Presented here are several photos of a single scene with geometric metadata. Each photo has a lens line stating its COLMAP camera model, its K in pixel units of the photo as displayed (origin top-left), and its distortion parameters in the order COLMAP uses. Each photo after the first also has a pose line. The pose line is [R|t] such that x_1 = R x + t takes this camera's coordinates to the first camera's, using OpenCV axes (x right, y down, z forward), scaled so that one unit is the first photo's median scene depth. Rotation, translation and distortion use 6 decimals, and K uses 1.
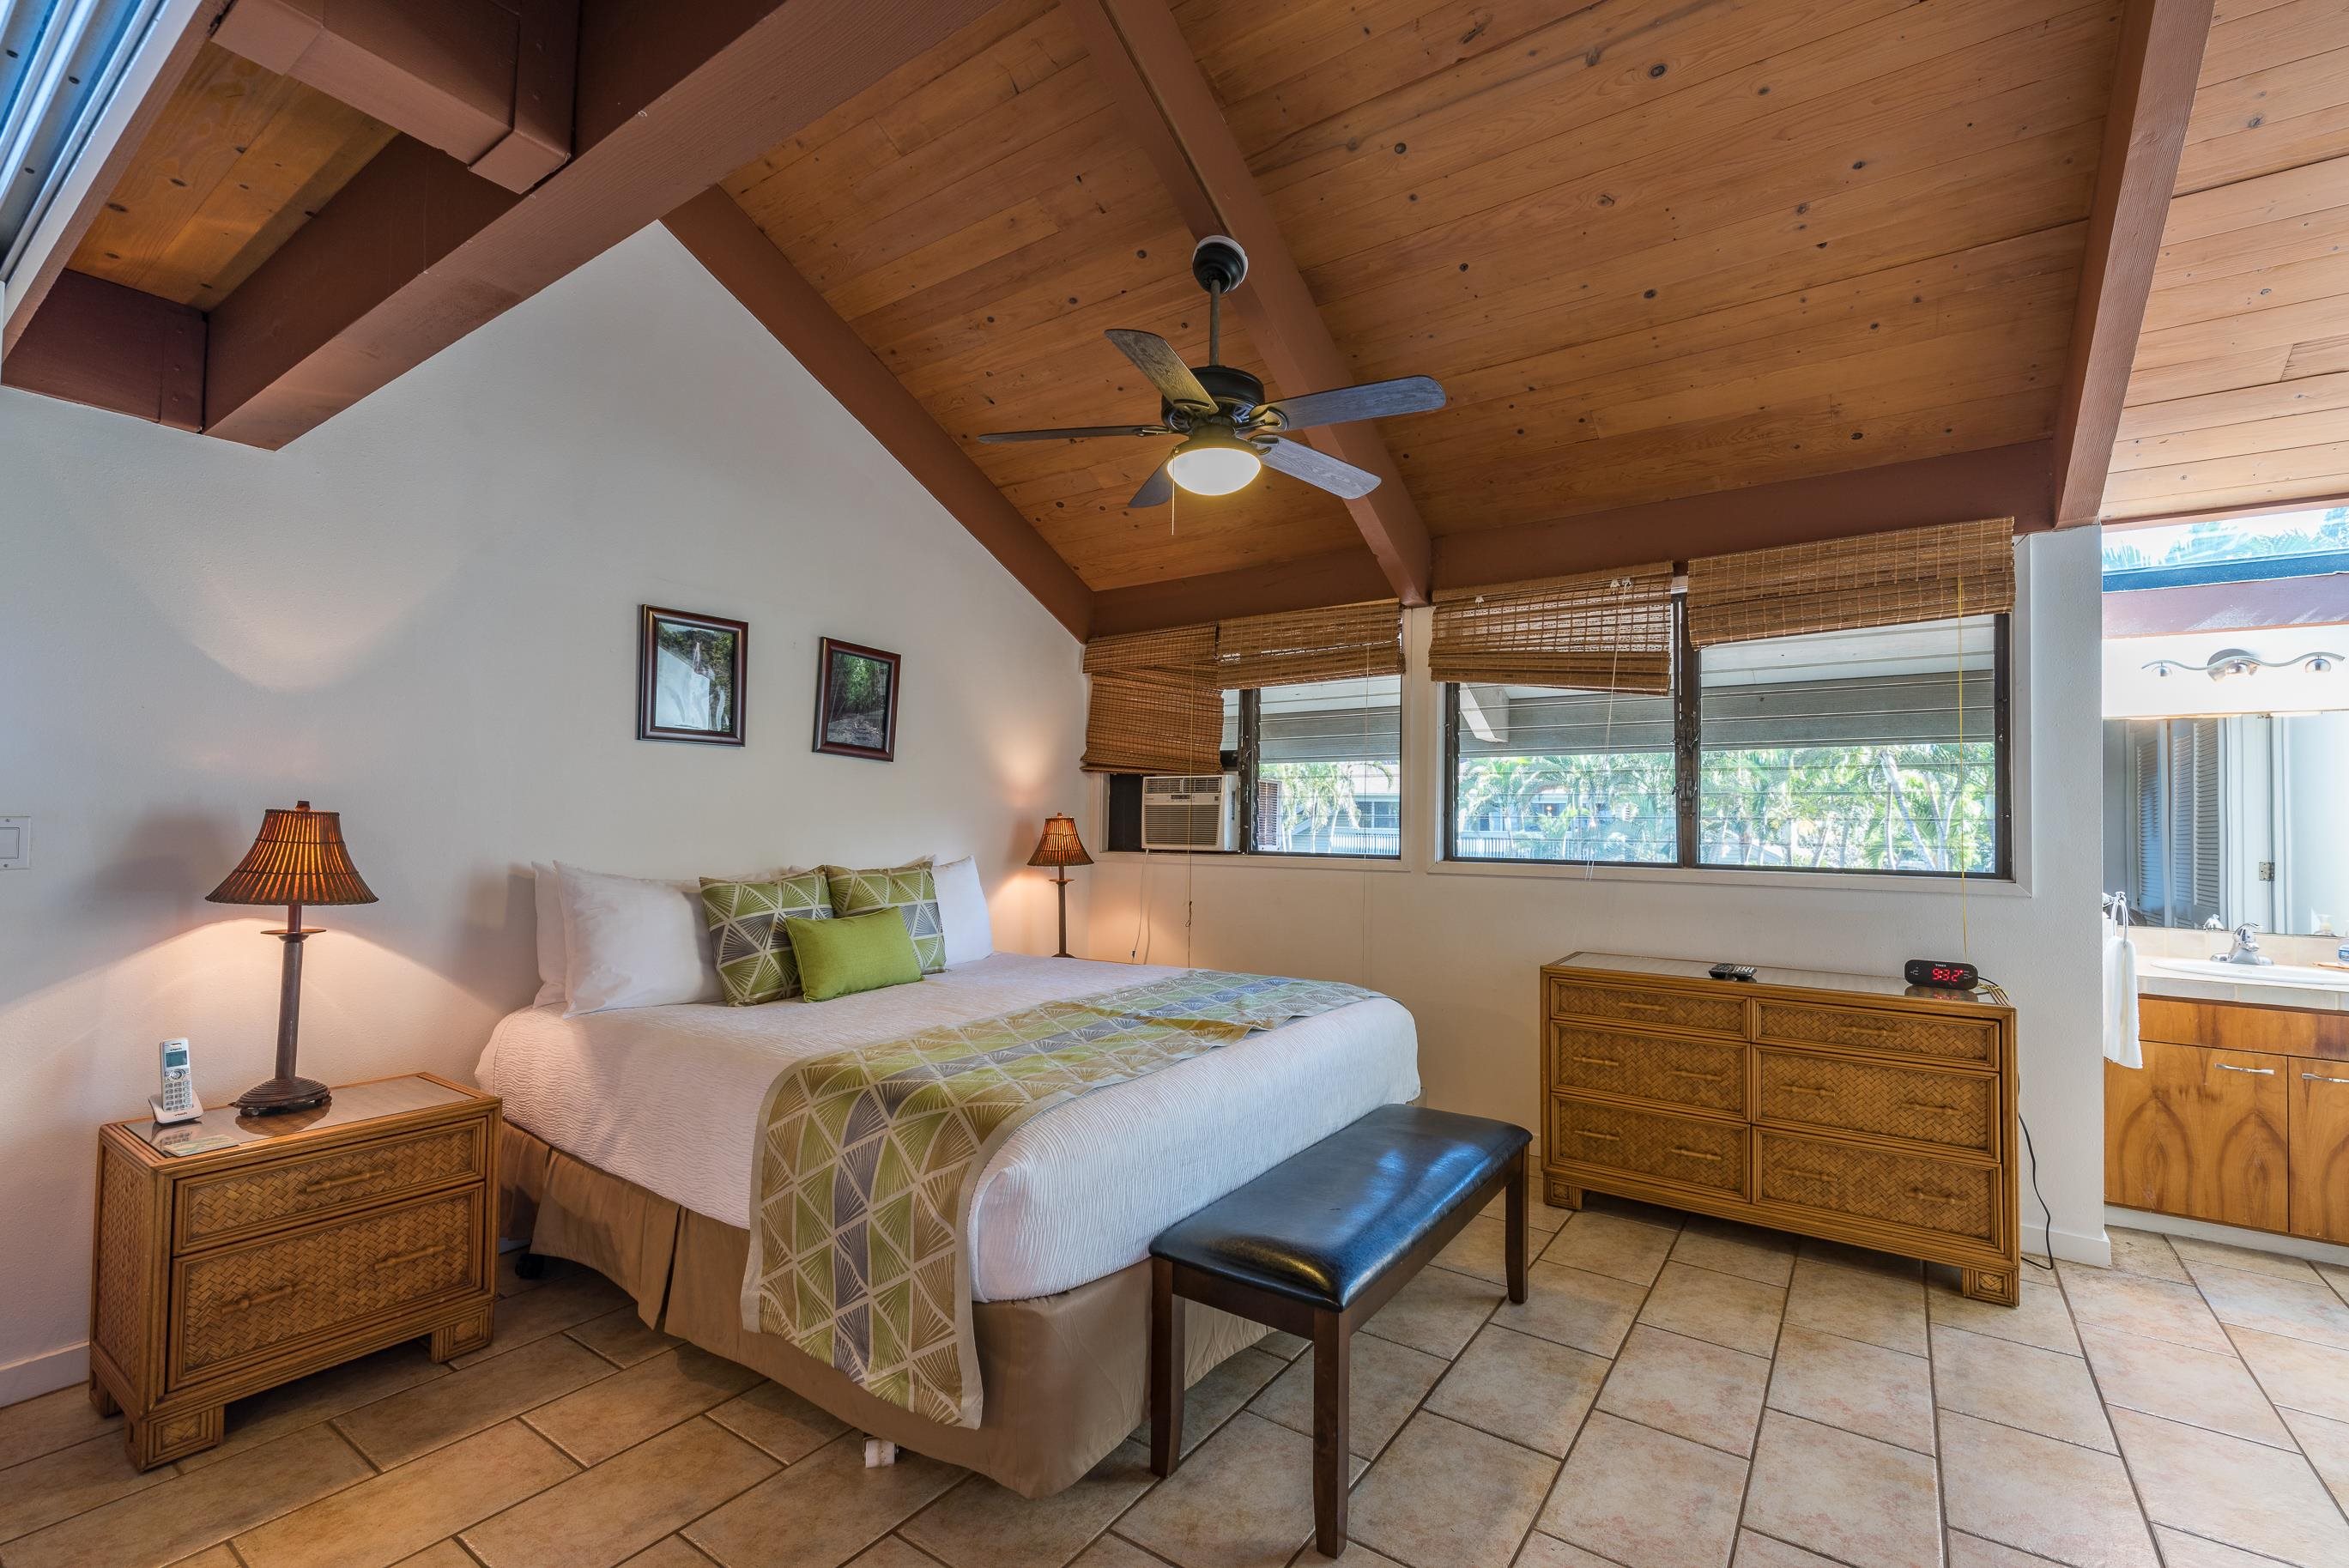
lens RADIAL K [[1014.1, 0, 1179.5], [0, 1014.1, 791.3], [0, 0, 1]] dist [0.005928, -0.000821]
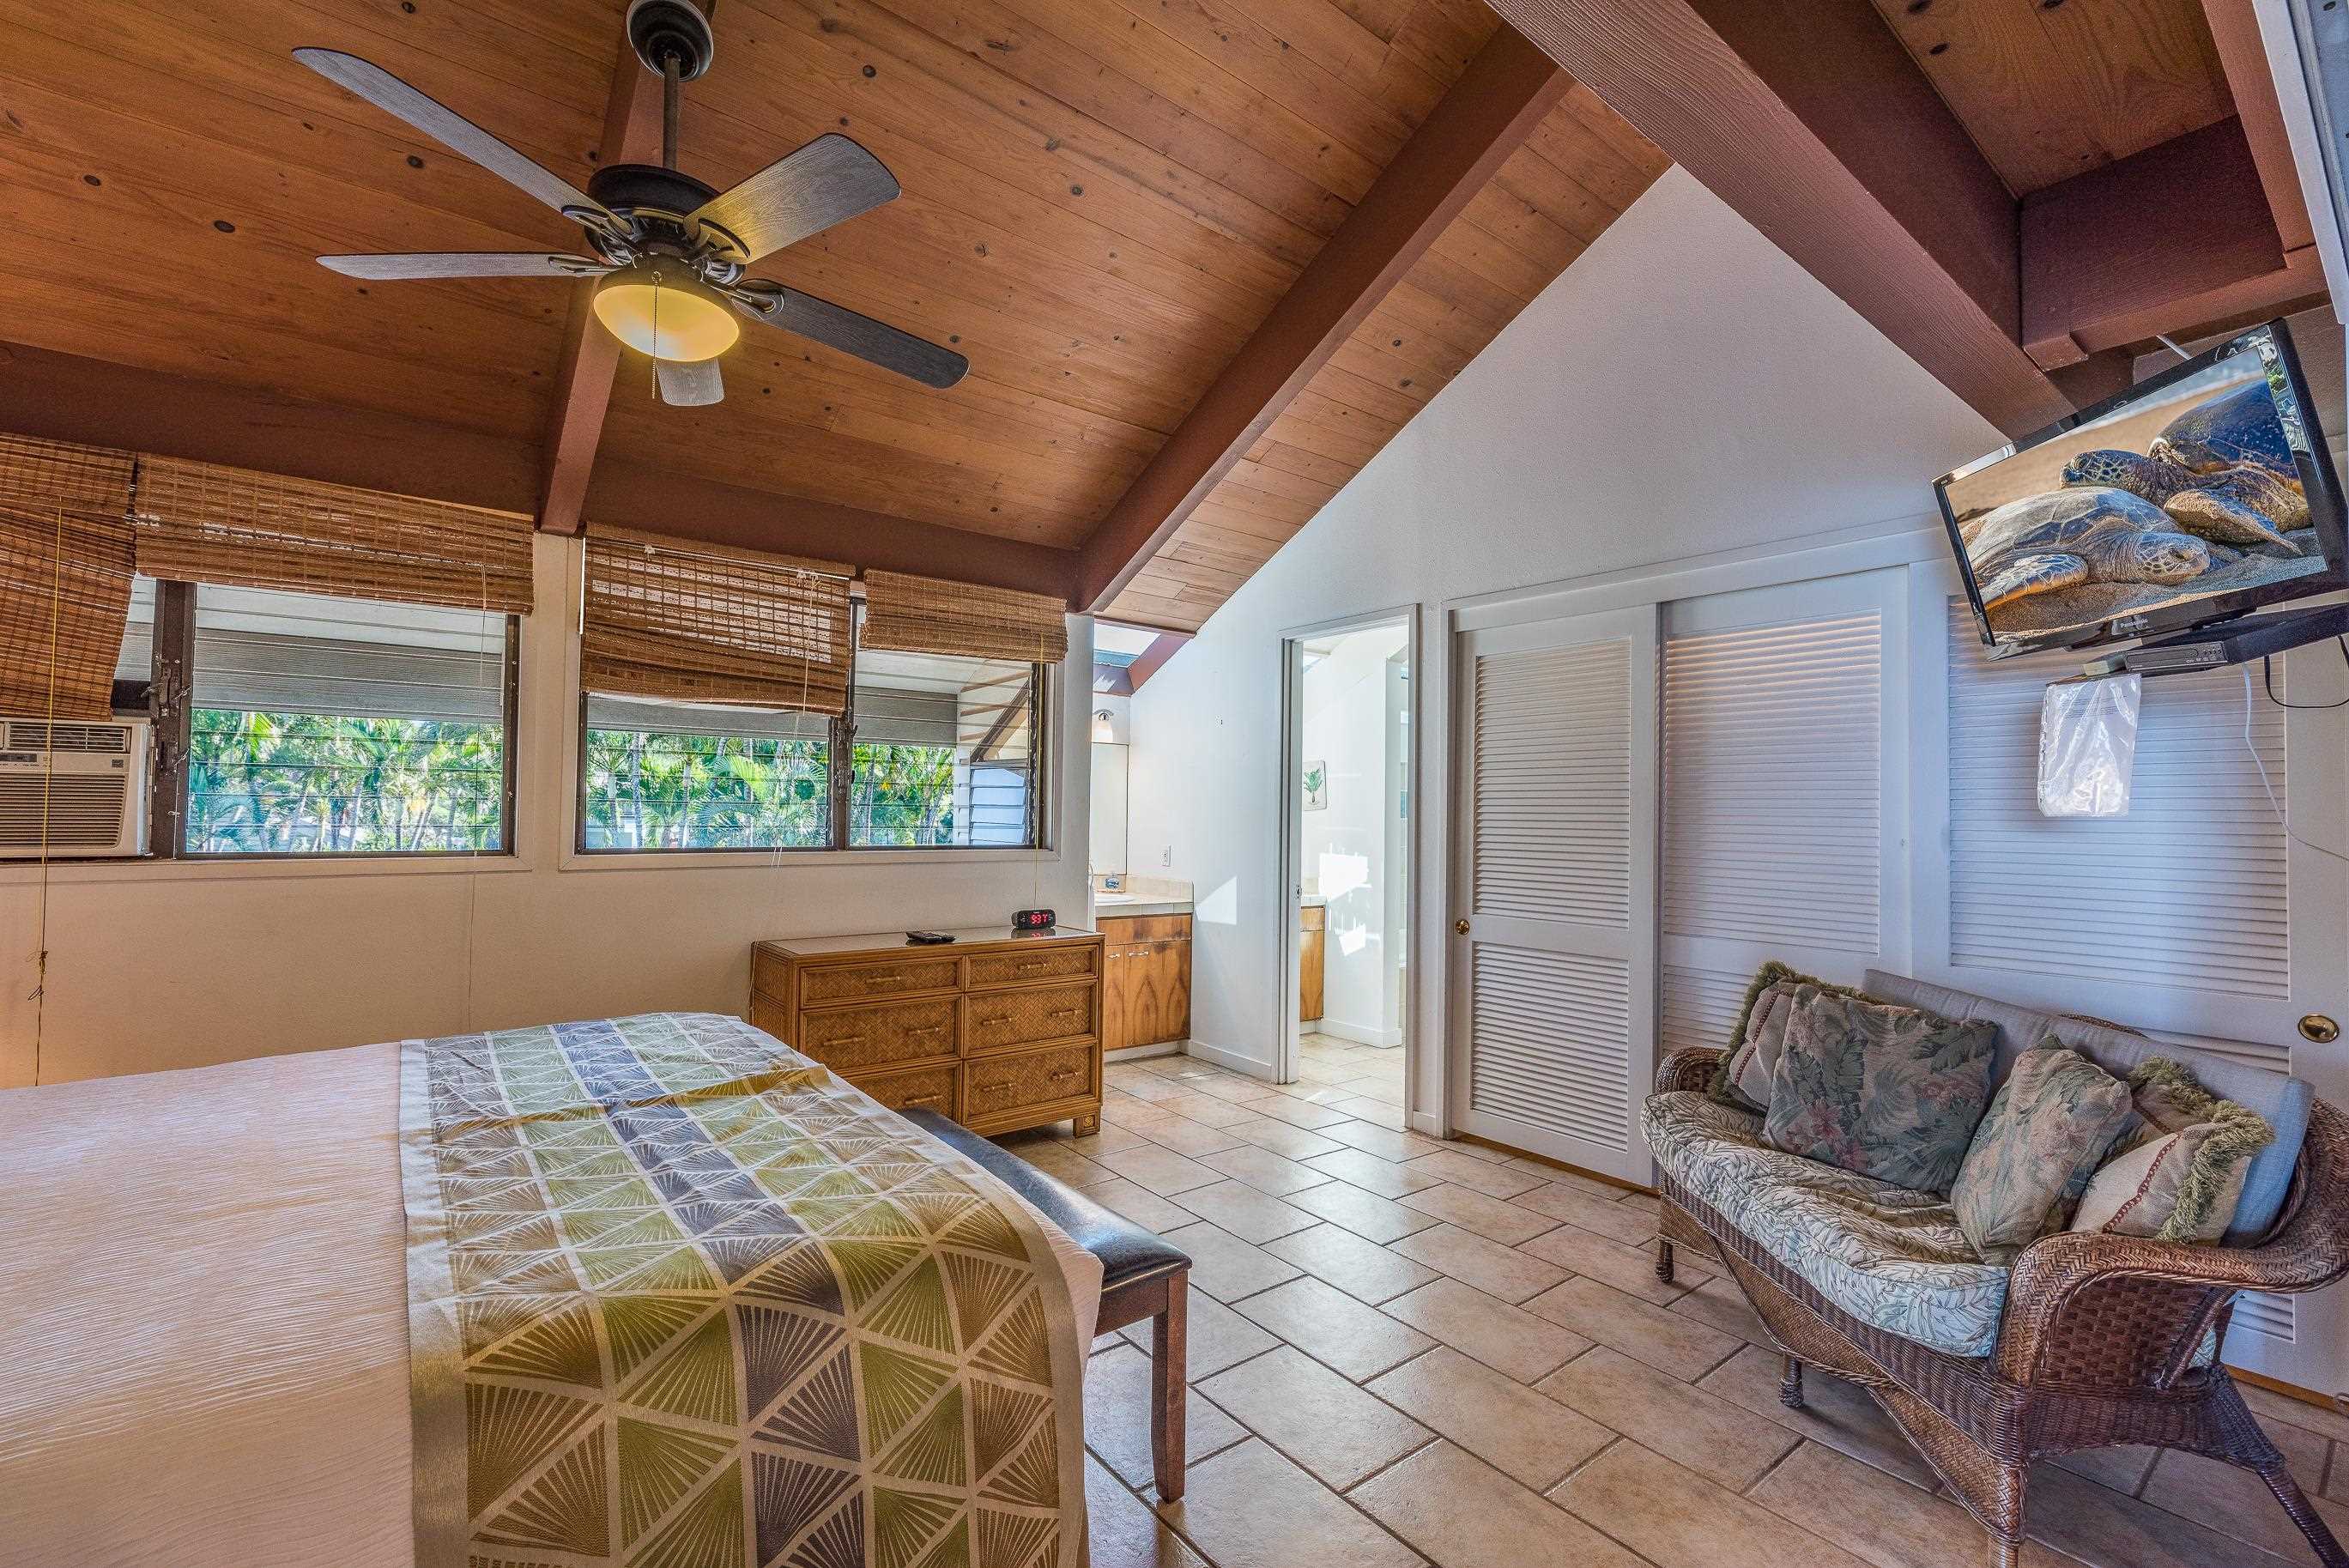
lens RADIAL K [[1014.1, 0, 1177.7], [0, 1014.1, 790.4], [0, 0, 1]] dist [0.005928, -0.000821]
pose [[0.292975, 0.015558, 0.955994, -0.422580], [-0.037552, 0.999283, -0.004754, 0.003164], [-0.955382, -0.034506, 0.293349, 0.336521]]
